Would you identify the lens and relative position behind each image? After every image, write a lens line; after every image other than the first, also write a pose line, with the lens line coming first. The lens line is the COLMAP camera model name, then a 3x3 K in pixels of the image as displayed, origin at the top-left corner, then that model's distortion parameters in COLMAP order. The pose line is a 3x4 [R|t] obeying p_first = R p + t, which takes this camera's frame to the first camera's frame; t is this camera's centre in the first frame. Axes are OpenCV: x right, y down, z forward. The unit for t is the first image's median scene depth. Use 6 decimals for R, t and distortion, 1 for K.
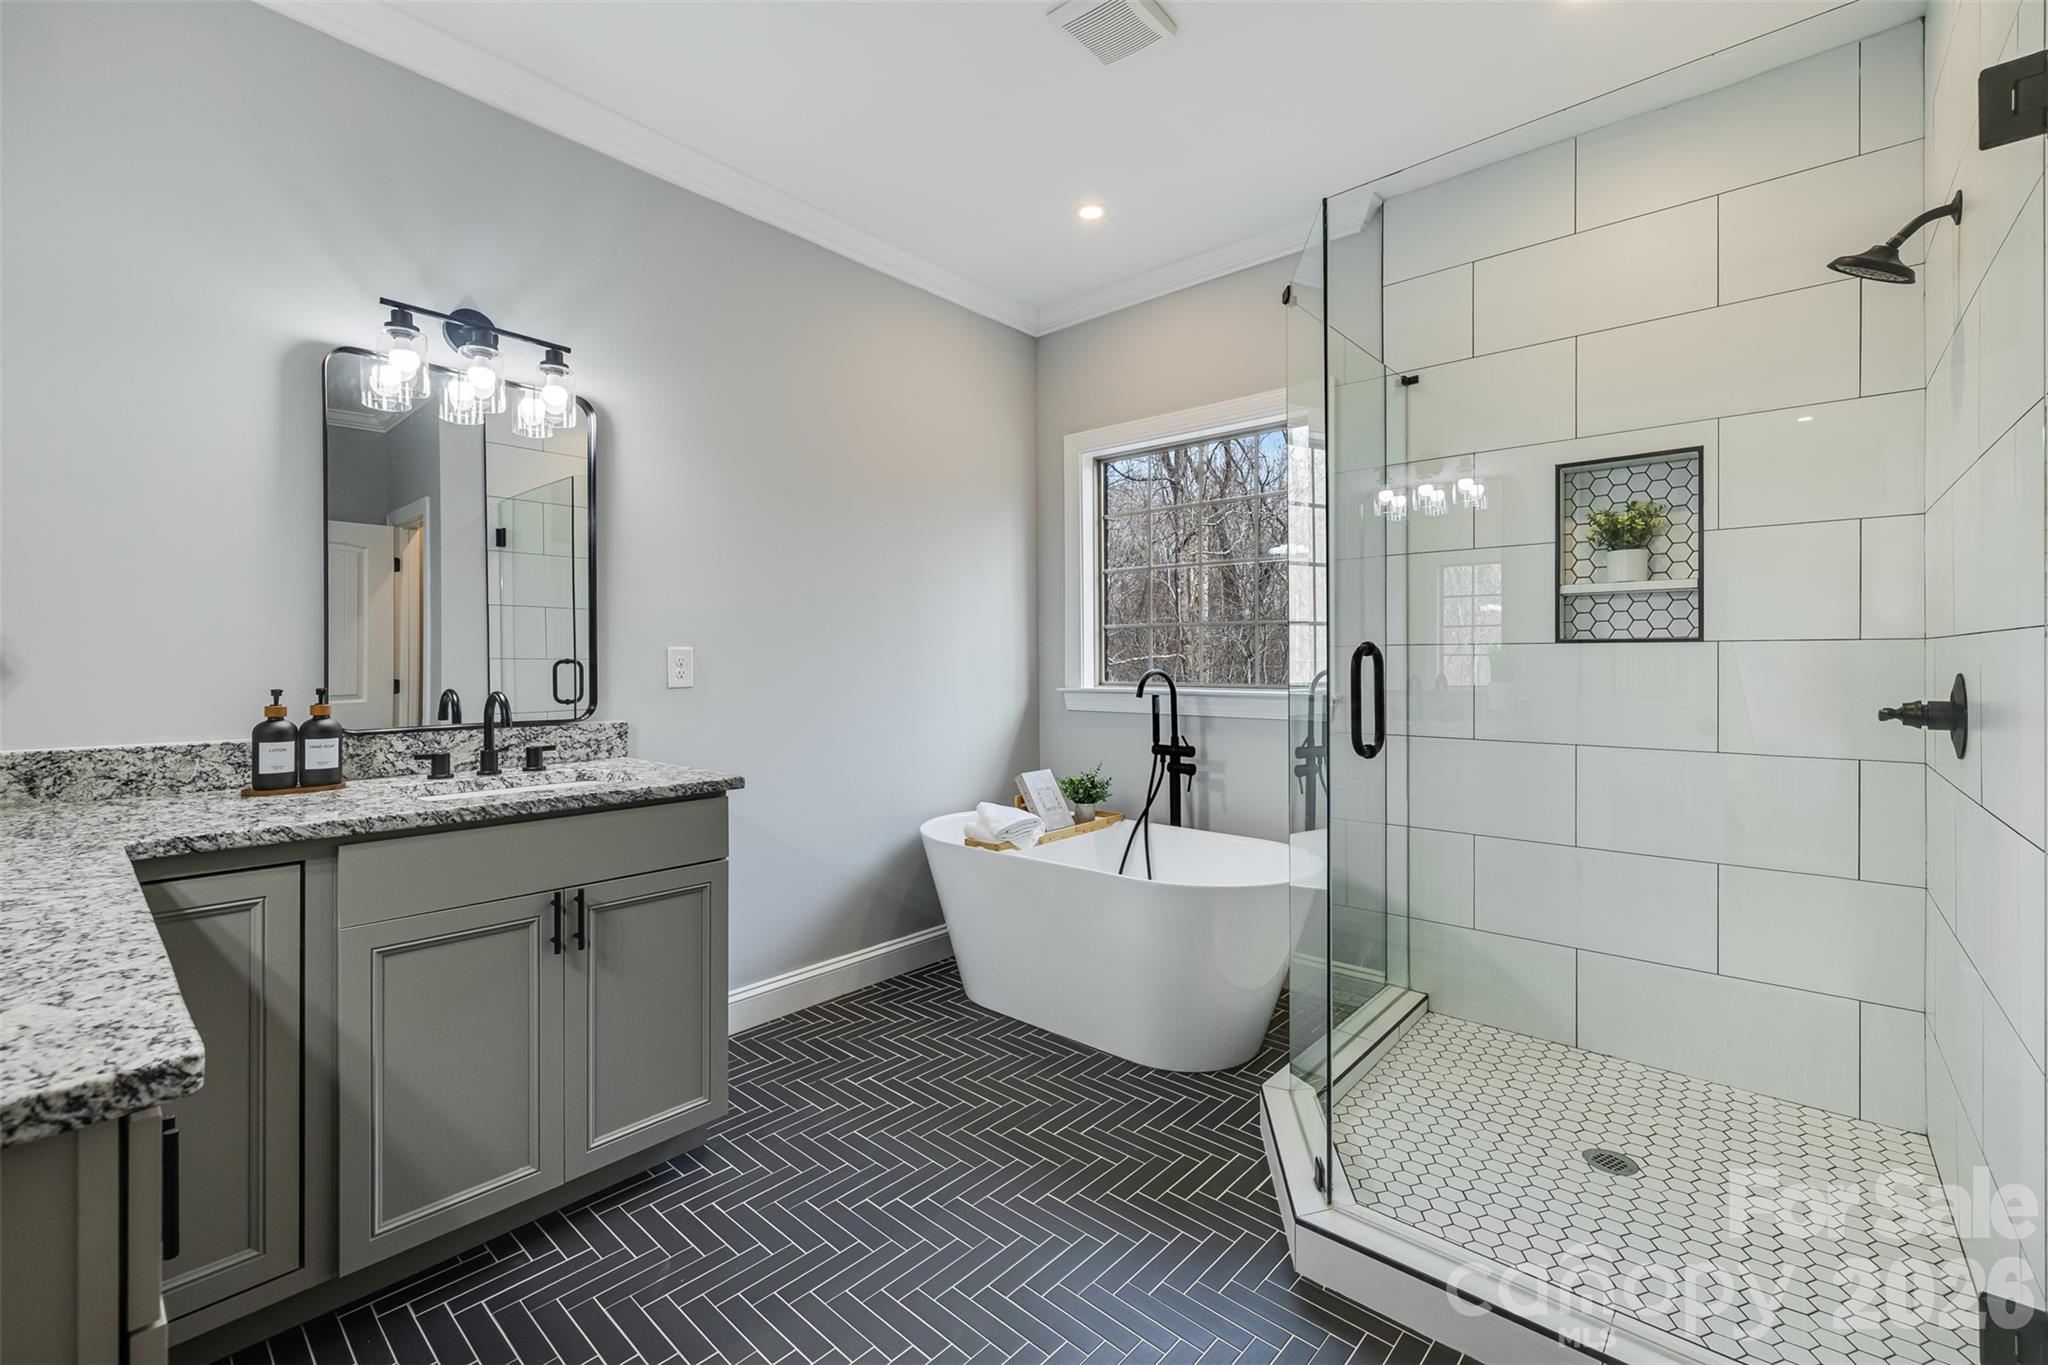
lens RADIAL K [[872.1, 0, 1014.8], [0, 872.1, 673.3], [0, 0, 1]] dist [0.002875, 0.000295]
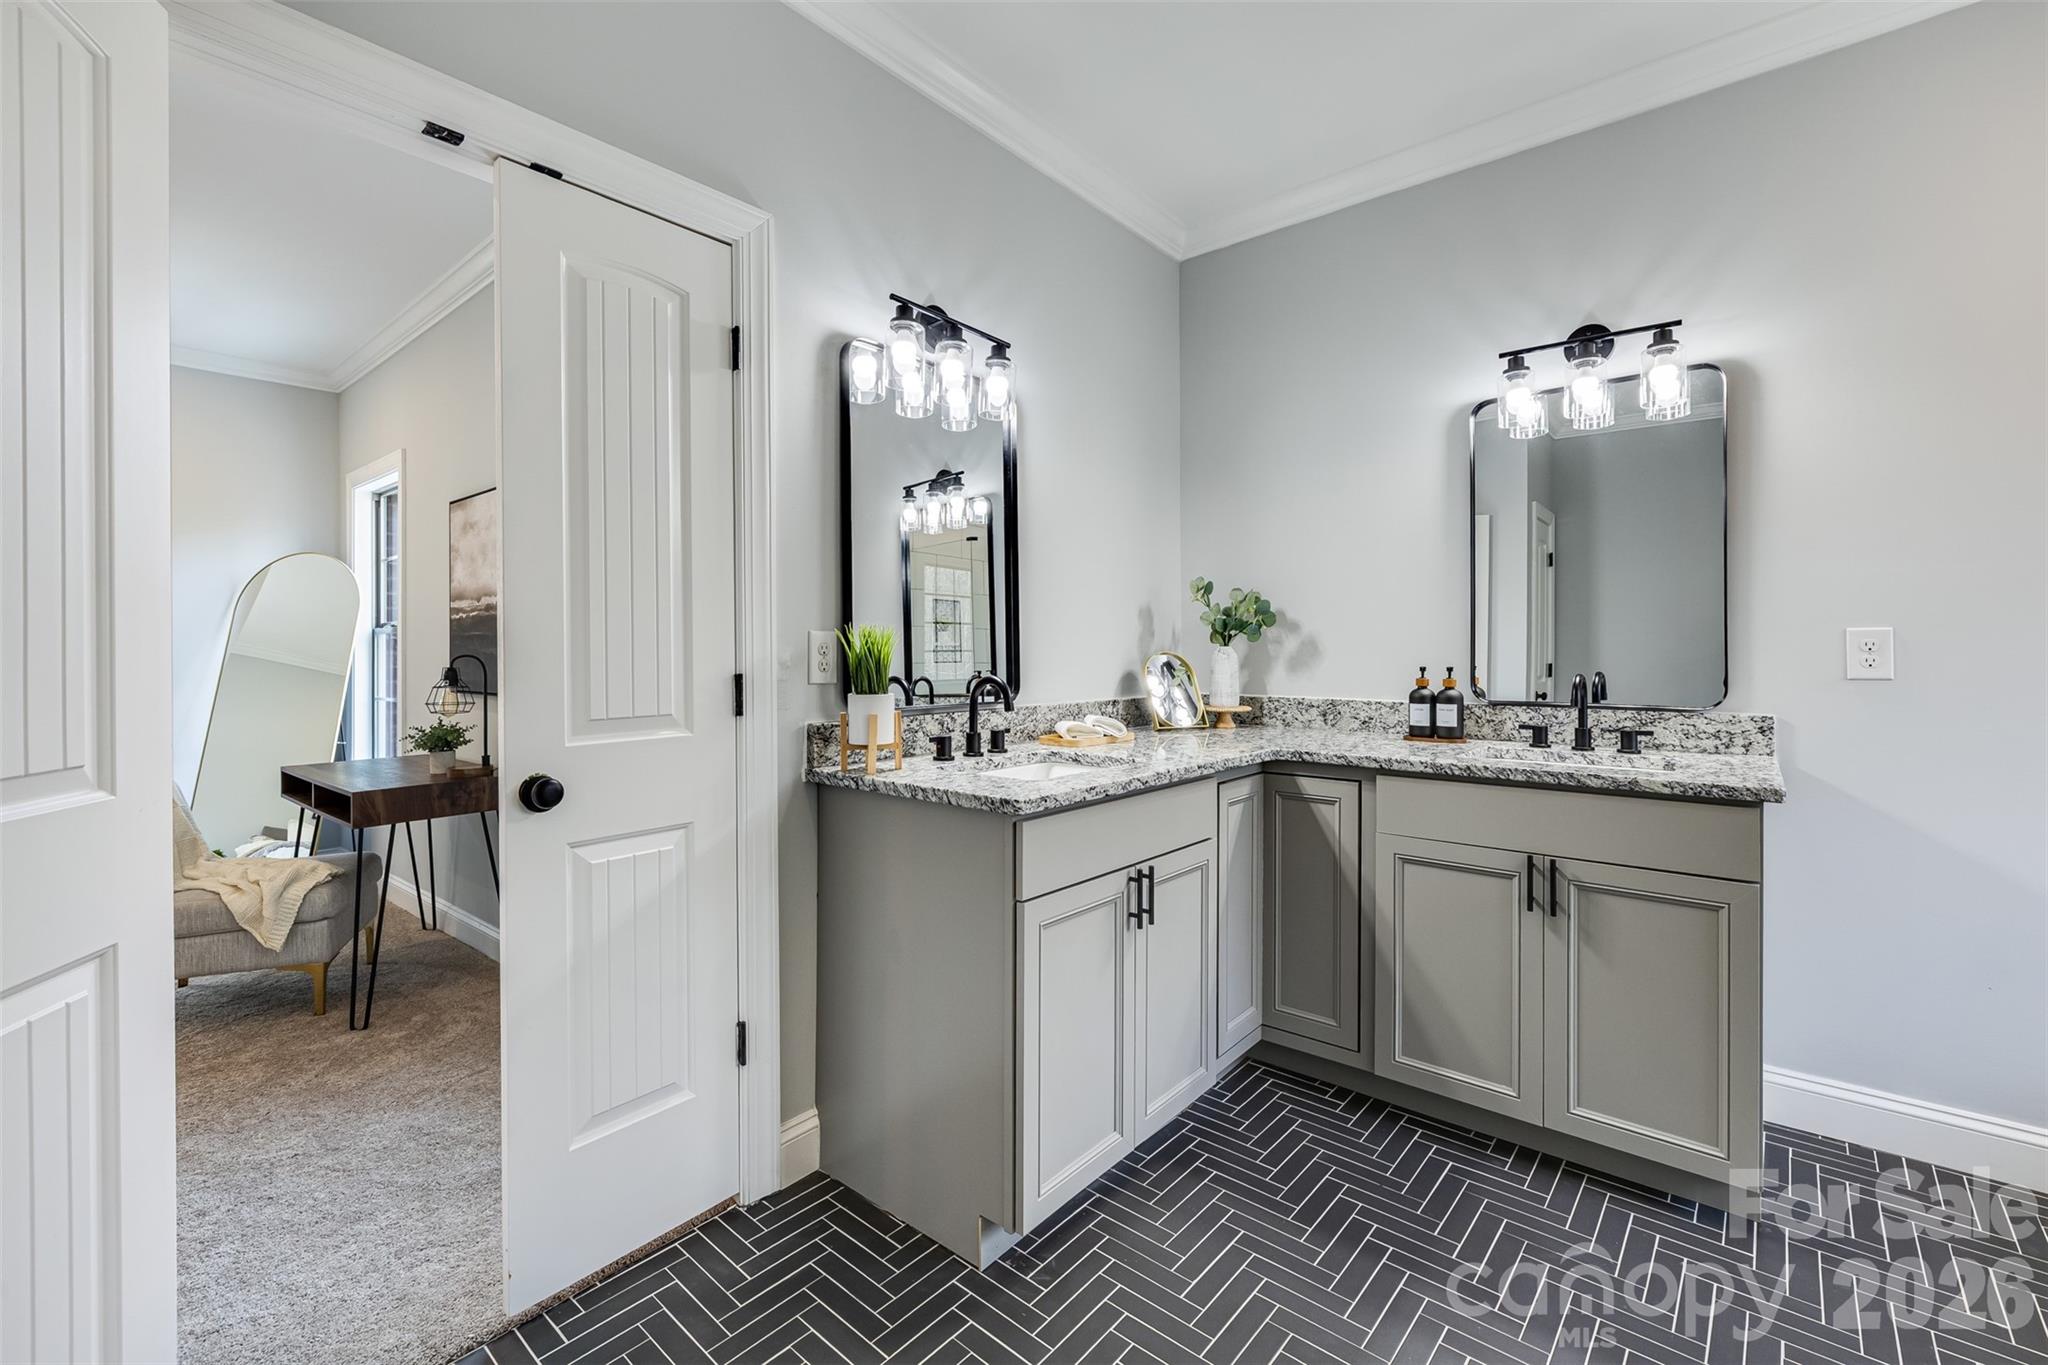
lens RADIAL K [[872.1, 0, 1019.8], [0, 872.1, 662.7], [0, 0, 1]] dist [0.002875, 0.000295]
pose [[0.022658, 0.015837, -0.999618, 0.448567], [-0.011644, 0.999811, 0.015576, -0.001899], [0.999675, 0.011286, 0.022838, 0.260619]]
